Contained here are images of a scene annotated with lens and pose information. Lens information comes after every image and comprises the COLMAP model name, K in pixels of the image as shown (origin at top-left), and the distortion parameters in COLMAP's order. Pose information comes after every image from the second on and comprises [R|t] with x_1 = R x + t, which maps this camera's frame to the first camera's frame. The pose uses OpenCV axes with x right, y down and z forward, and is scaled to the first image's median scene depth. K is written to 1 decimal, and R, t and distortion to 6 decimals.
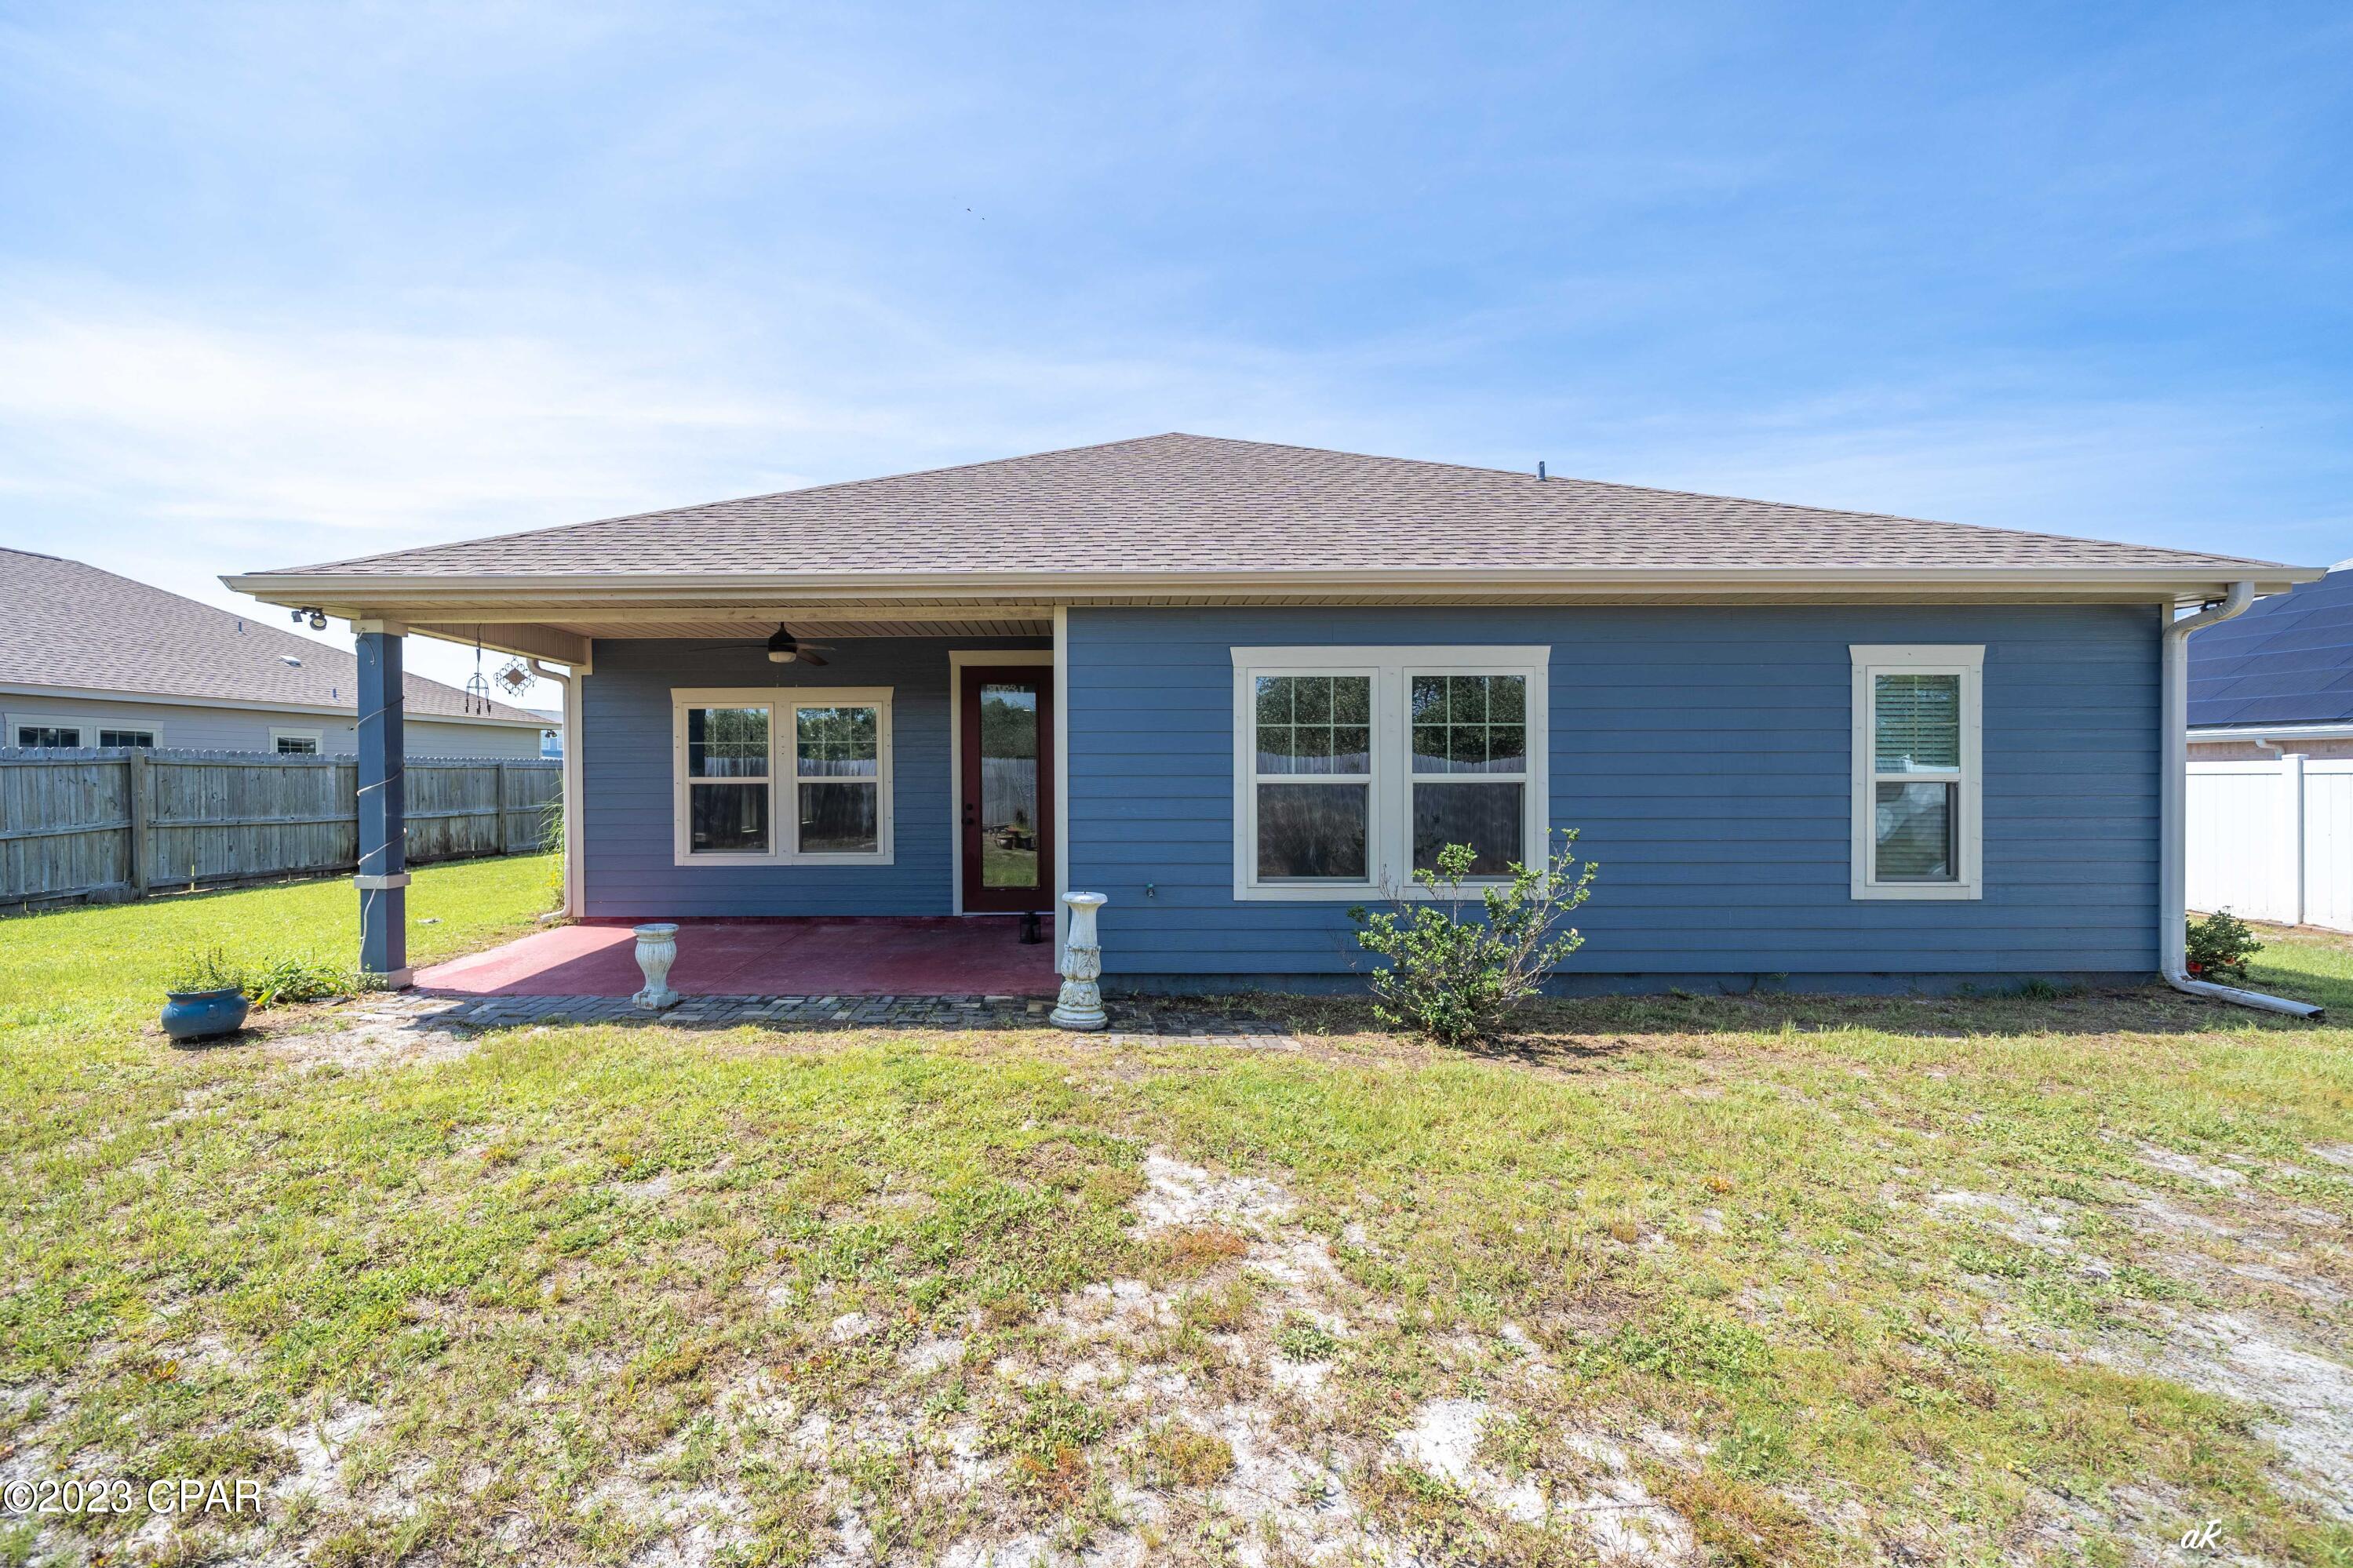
lens RADIAL K [[904.8, 0, 1180.4], [0, 904.8, 796.5], [0, 0, 1]] dist [-0.002301, -0.000179]
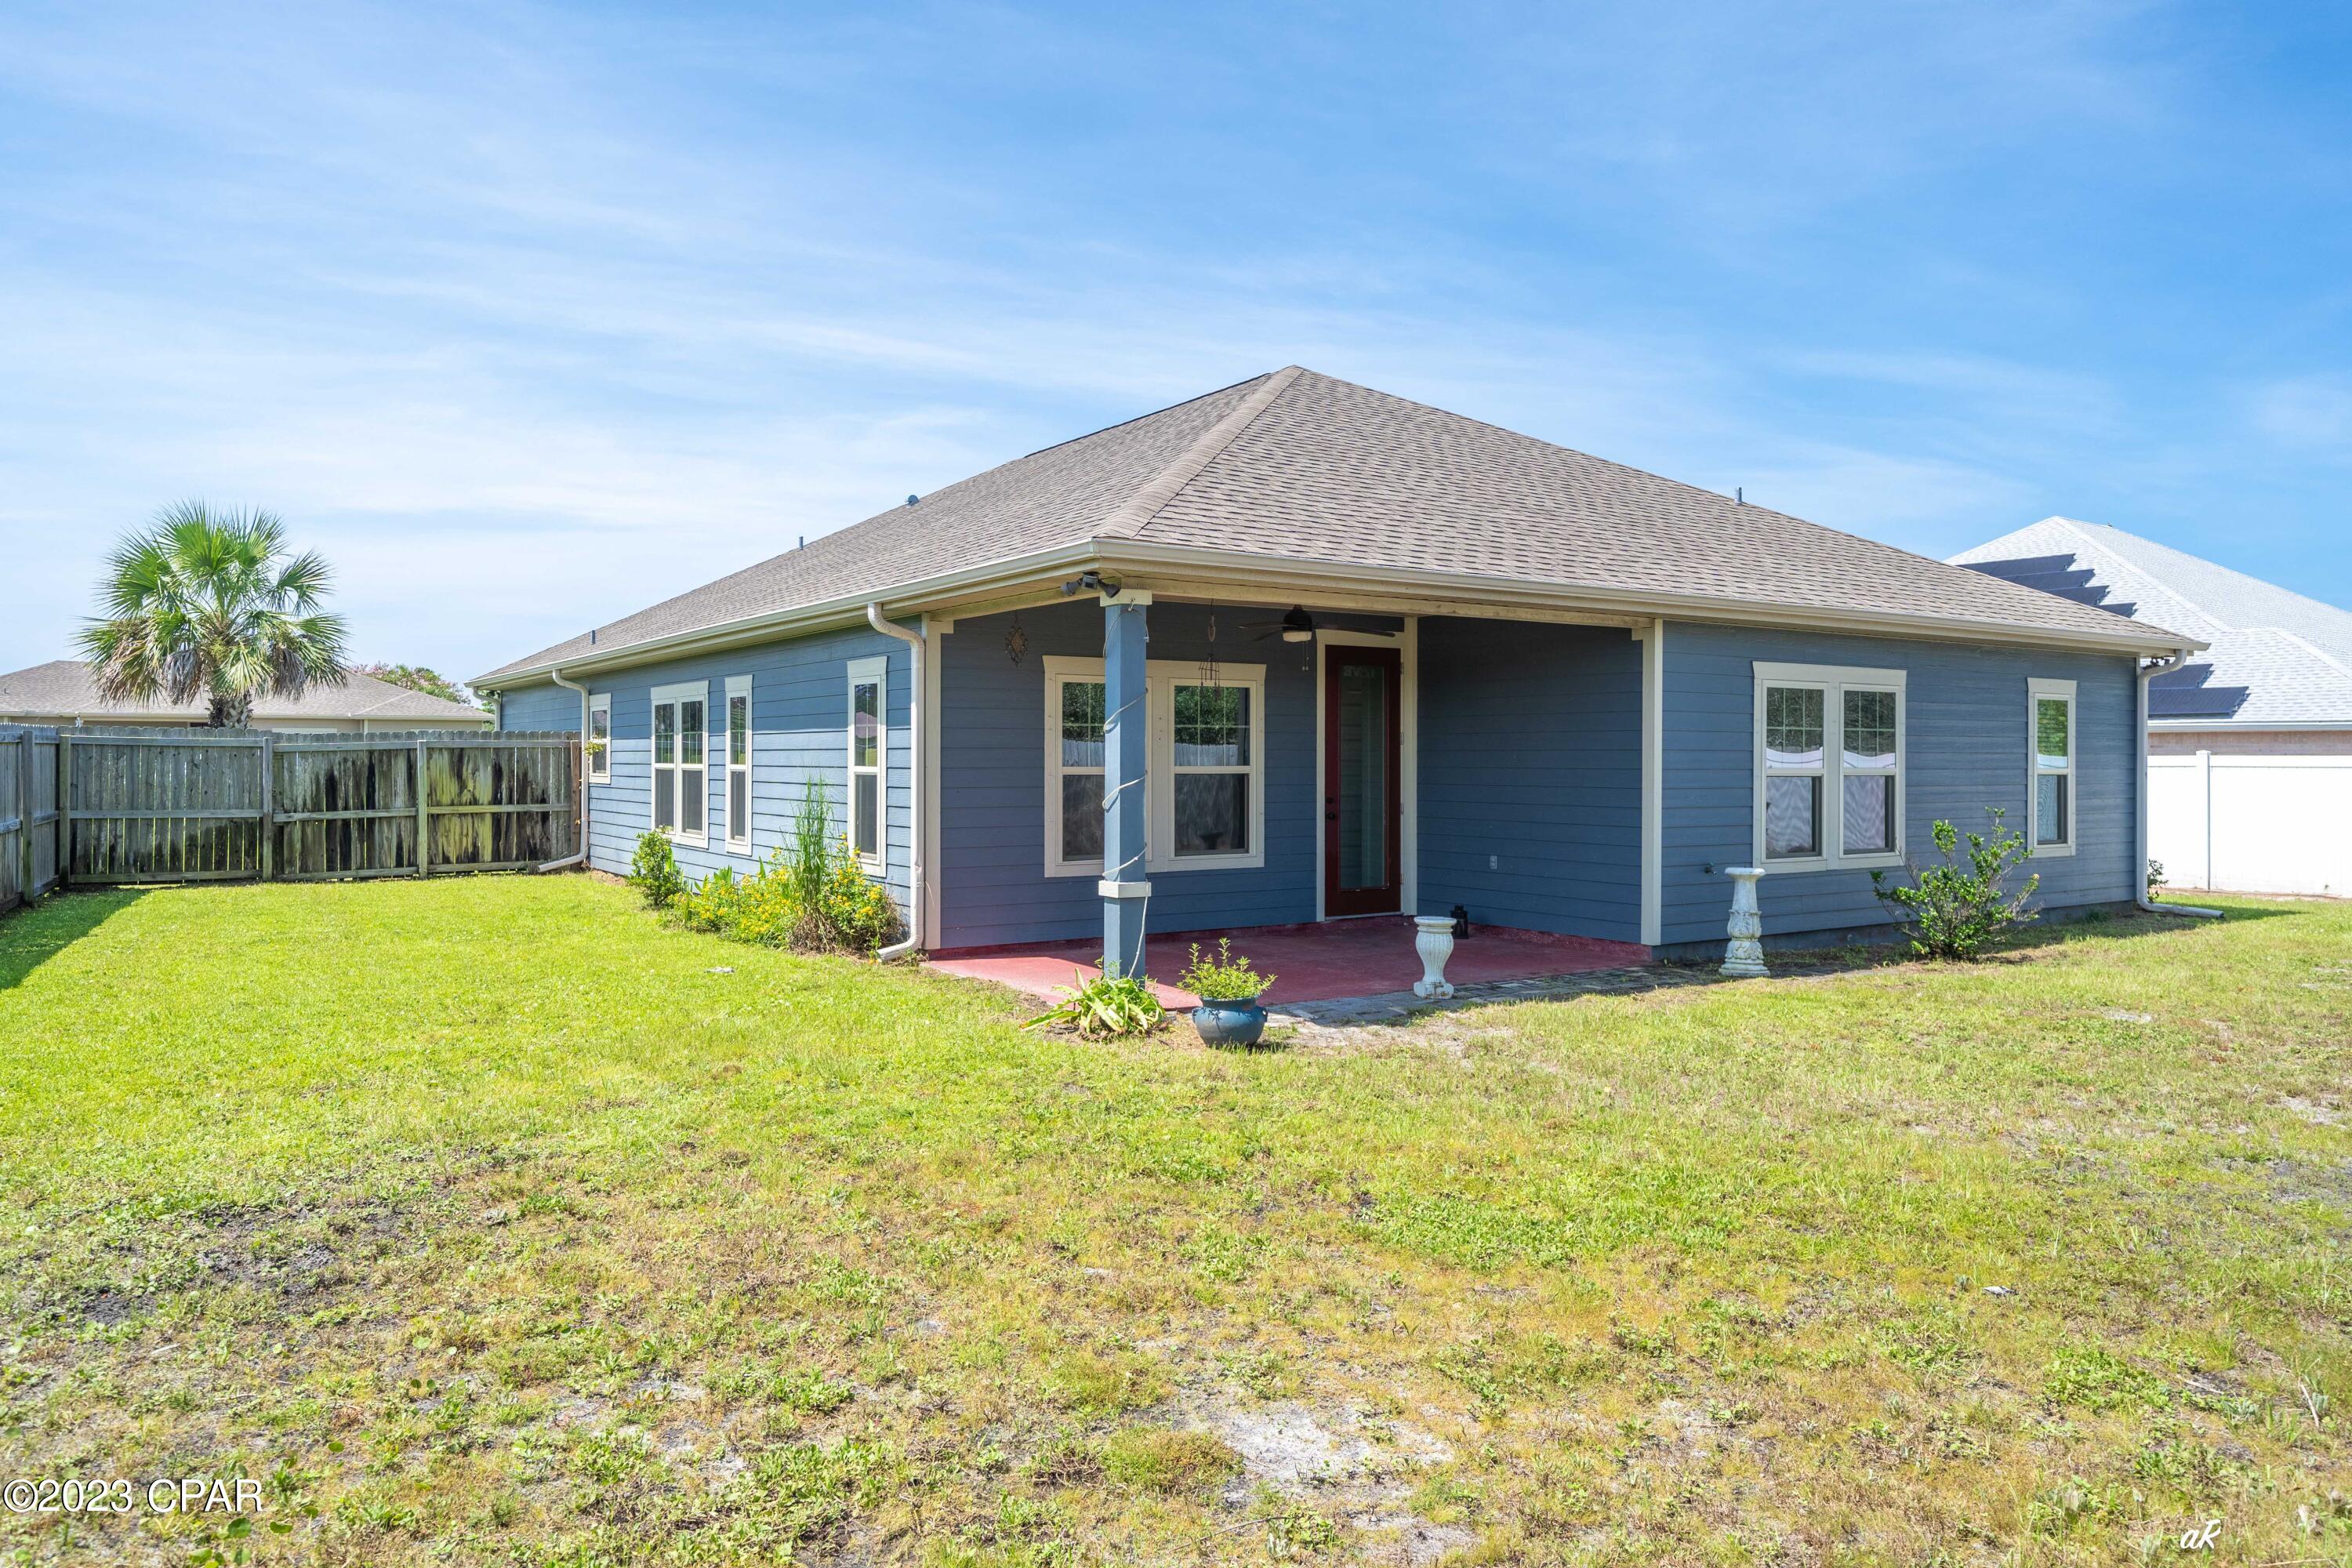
lens RADIAL K [[1473.6, 0, 1224.0], [0, 1473.6, 770.9], [0, 0, 1]] dist [-0.000306, 0.003115]
pose [[0.837842, 0.000583, 0.545913, -1.561850], [0.006073, 0.999928, -0.010389, -0.004474], [-0.545879, 0.012020, 0.837778, -0.237644]]
